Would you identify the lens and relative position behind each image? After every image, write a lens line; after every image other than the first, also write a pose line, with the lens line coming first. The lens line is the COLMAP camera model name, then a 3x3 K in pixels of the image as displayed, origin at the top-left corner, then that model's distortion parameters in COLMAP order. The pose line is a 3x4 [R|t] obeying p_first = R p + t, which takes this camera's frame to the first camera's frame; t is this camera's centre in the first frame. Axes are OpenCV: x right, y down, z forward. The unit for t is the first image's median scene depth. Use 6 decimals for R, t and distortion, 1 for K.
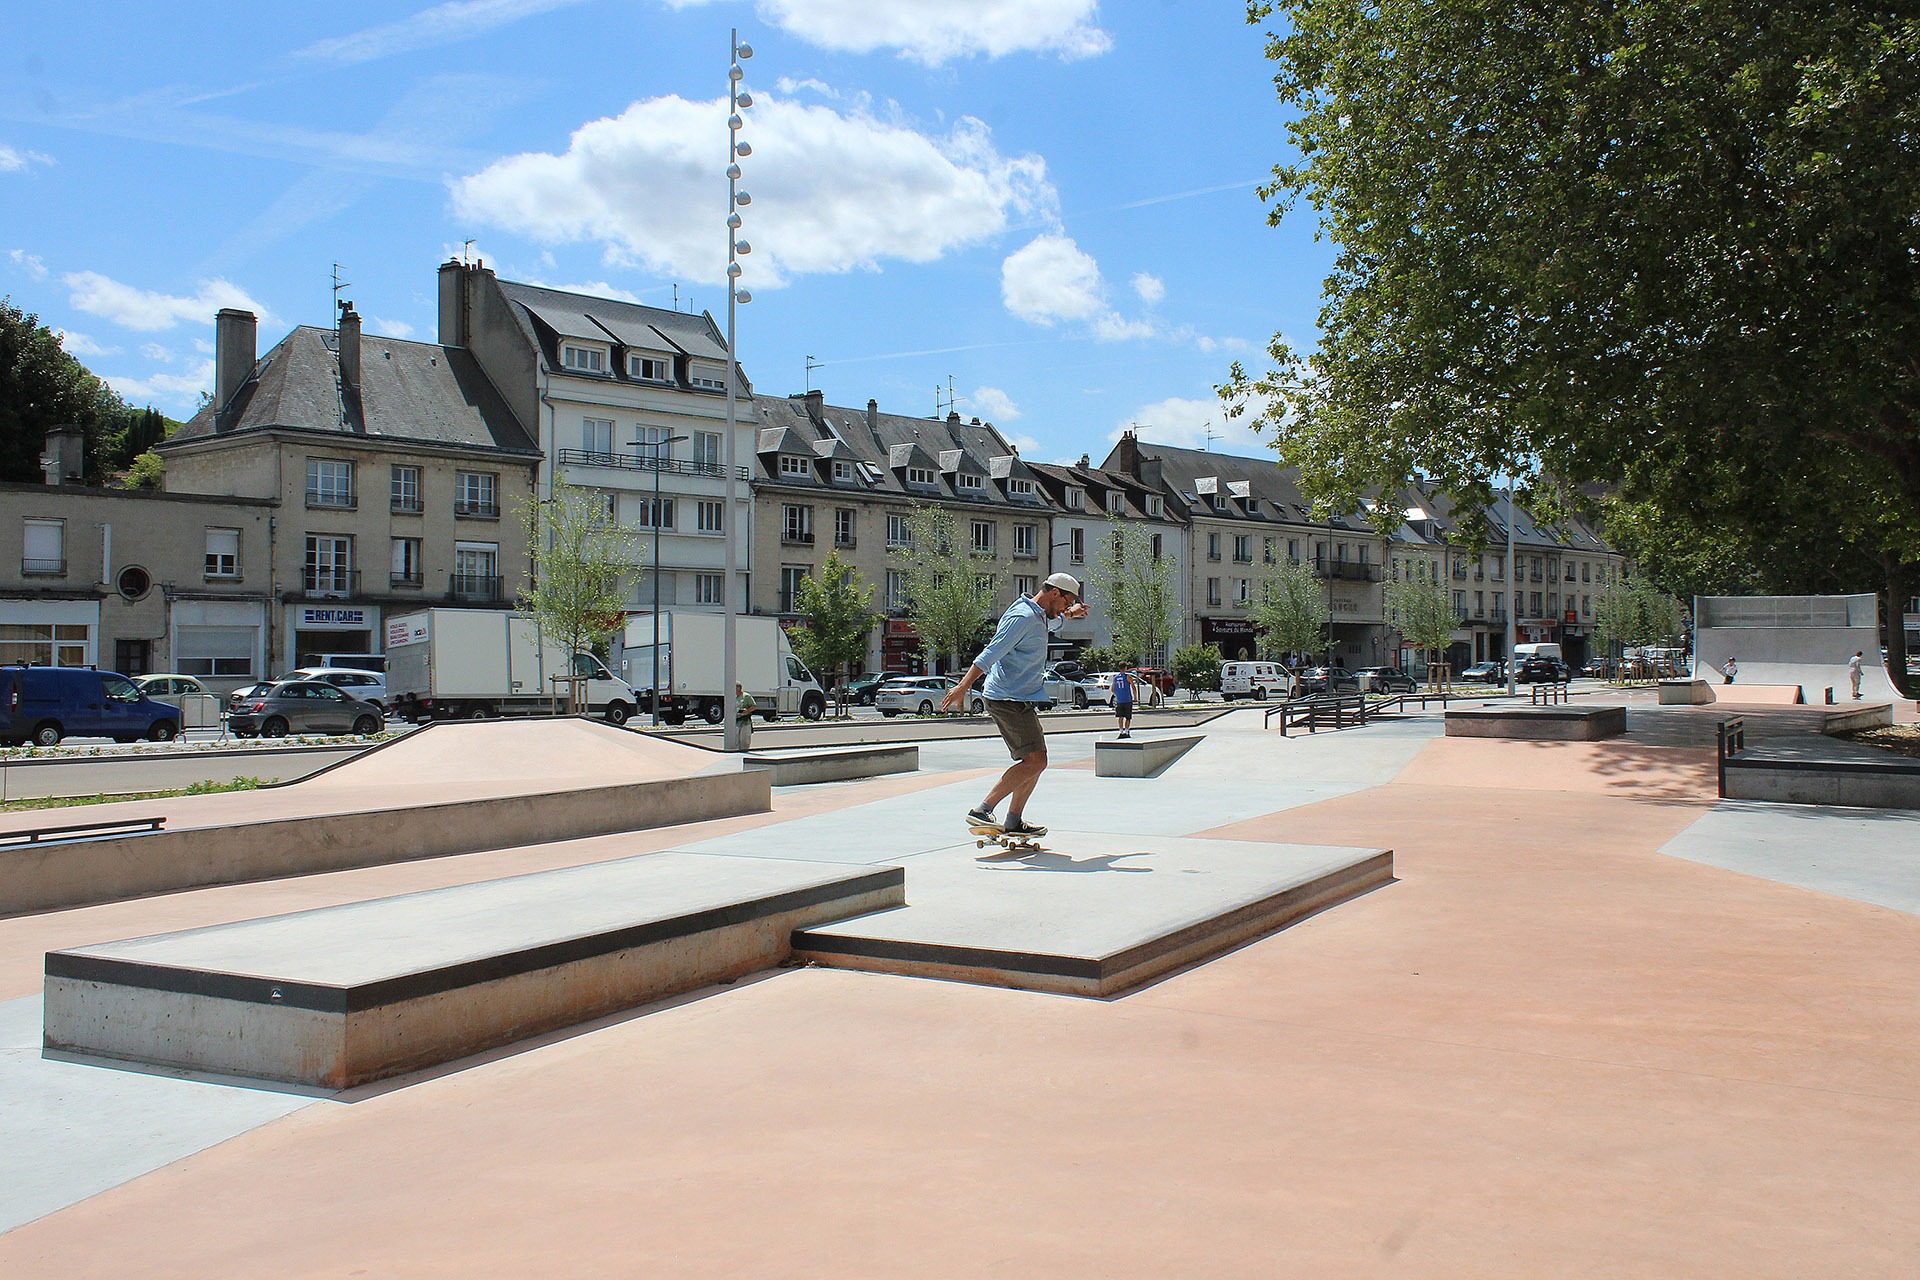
lens RADIAL K [[1713.1, 0, 960.0], [0, 1713.1, 640.0], [0, 0, 1]] dist [0.005214, -0.008520]
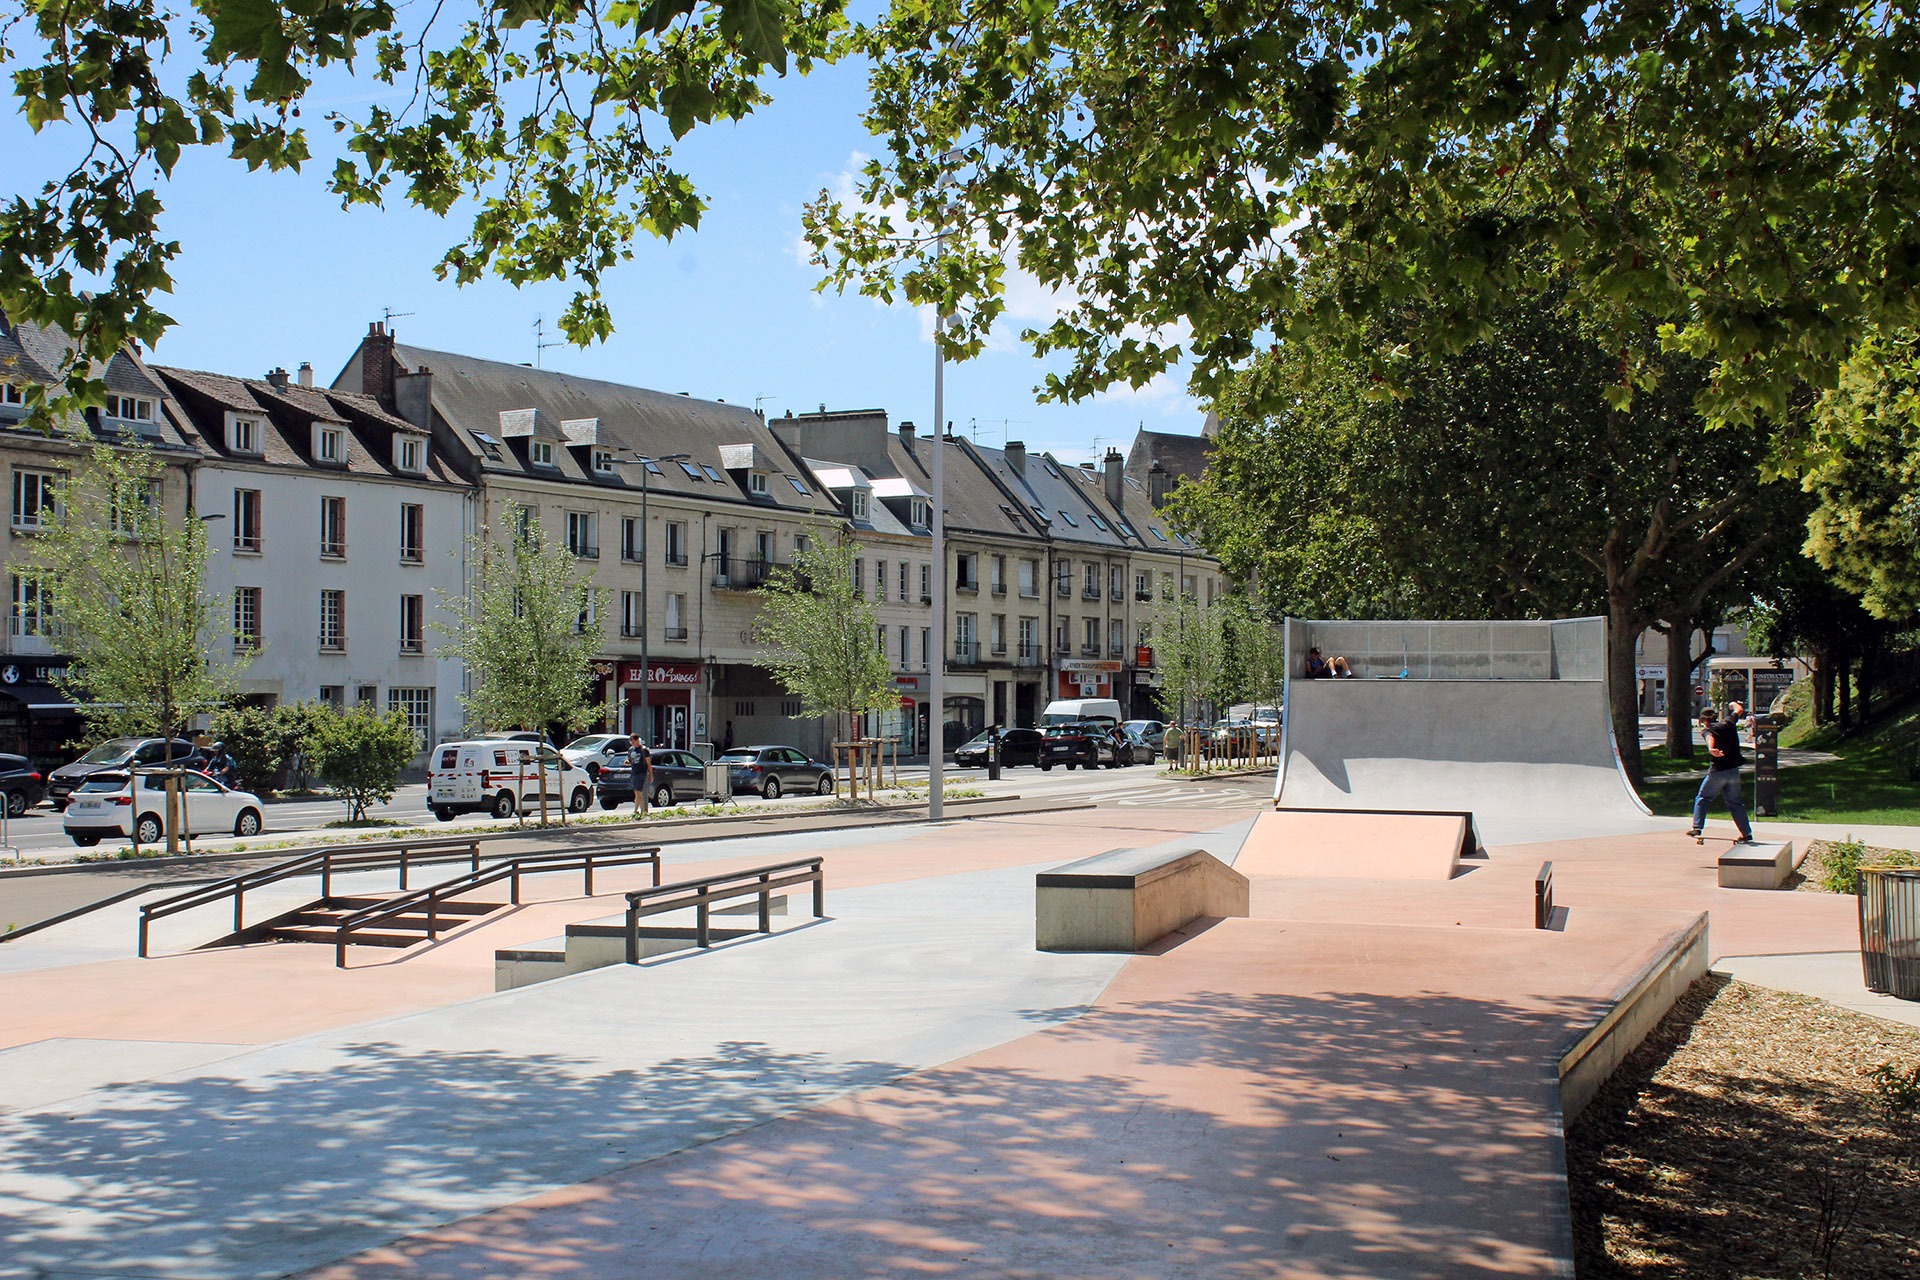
lens RADIAL K [[2490.6, 0, 957.5], [0, 2490.6, 716.3], [0, 0, 1]] dist [-0.119214, -0.010380]
pose [[0.968860, -0.000165, 0.247608, 0.093326], [-0.002715, 0.999933, 0.011288, -0.002620], [-0.247593, -0.011609, 0.968795, 0.188337]]
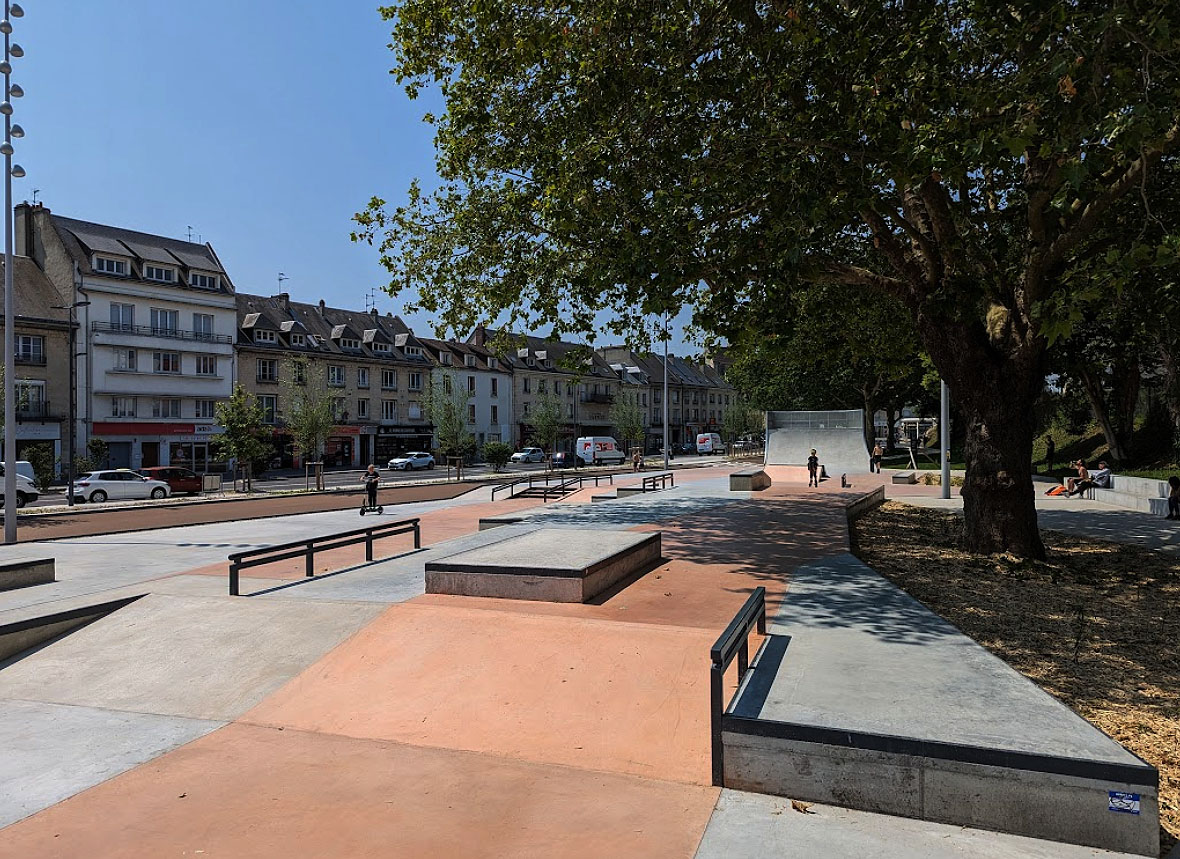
lens RADIAL K [[832.8, 0, 576.5], [0, 832.8, 433.5], [0, 0, 1]] dist [0.019317, -0.002418]
pose [[0.985225, -0.008612, 0.171048, 0.052234], [0.008460, 0.999963, 0.001617, -0.003371], [-0.171055, -0.000146, 0.985261, 0.109342]]
